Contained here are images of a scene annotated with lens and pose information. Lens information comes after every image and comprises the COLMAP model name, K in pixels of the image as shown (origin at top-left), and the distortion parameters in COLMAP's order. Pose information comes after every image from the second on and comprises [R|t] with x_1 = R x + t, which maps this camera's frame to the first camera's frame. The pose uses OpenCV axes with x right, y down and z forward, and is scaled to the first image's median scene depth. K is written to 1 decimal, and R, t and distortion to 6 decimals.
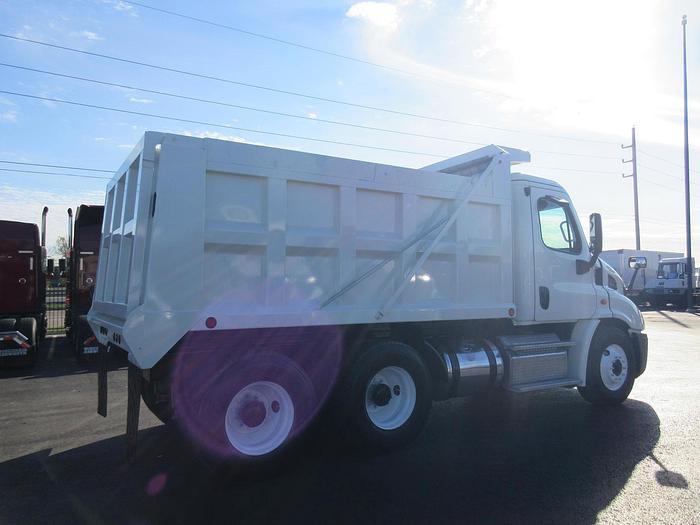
lens RADIAL K [[501.1, 0, 358.6], [0, 501.1, 270.7], [0, 0, 1]] dist [0.010869, 0.001984]
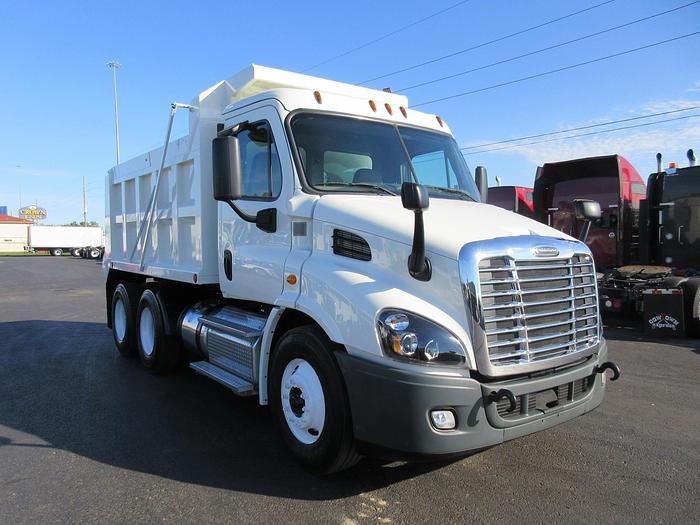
lens RADIAL K [[515.1, 0, 350.0], [0, 515.1, 262.5], [0, 0, 1]] dist [0.012922, 0.002033]
pose [[0.107581, 0.037078, -0.993505, 1.216479], [0.041822, 0.998251, 0.041784, 0.025454], [0.993316, -0.046046, 0.105842, 1.146715]]
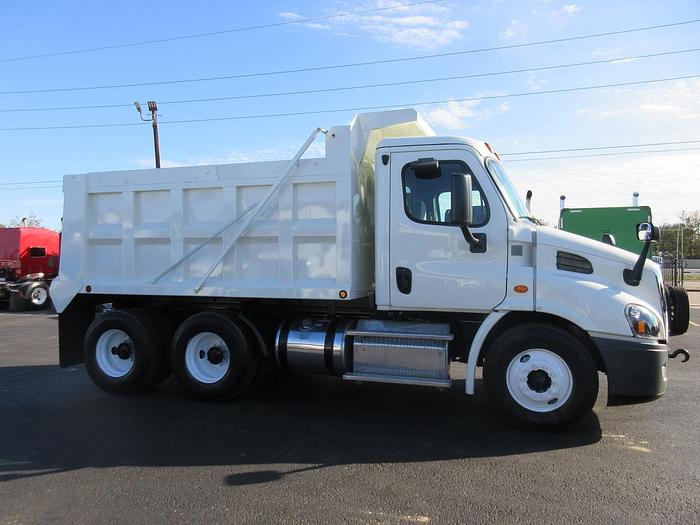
lens RADIAL K [[515.1, 0, 350.0], [0, 515.1, 262.5], [0, 0, 1]] dist [0.012922, 0.002033]
pose [[0.655029, 0.002010, -0.755601, 1.018942], [0.025144, 0.999385, 0.024456, -0.000494], [0.755186, -0.035018, 0.654575, 0.368586]]
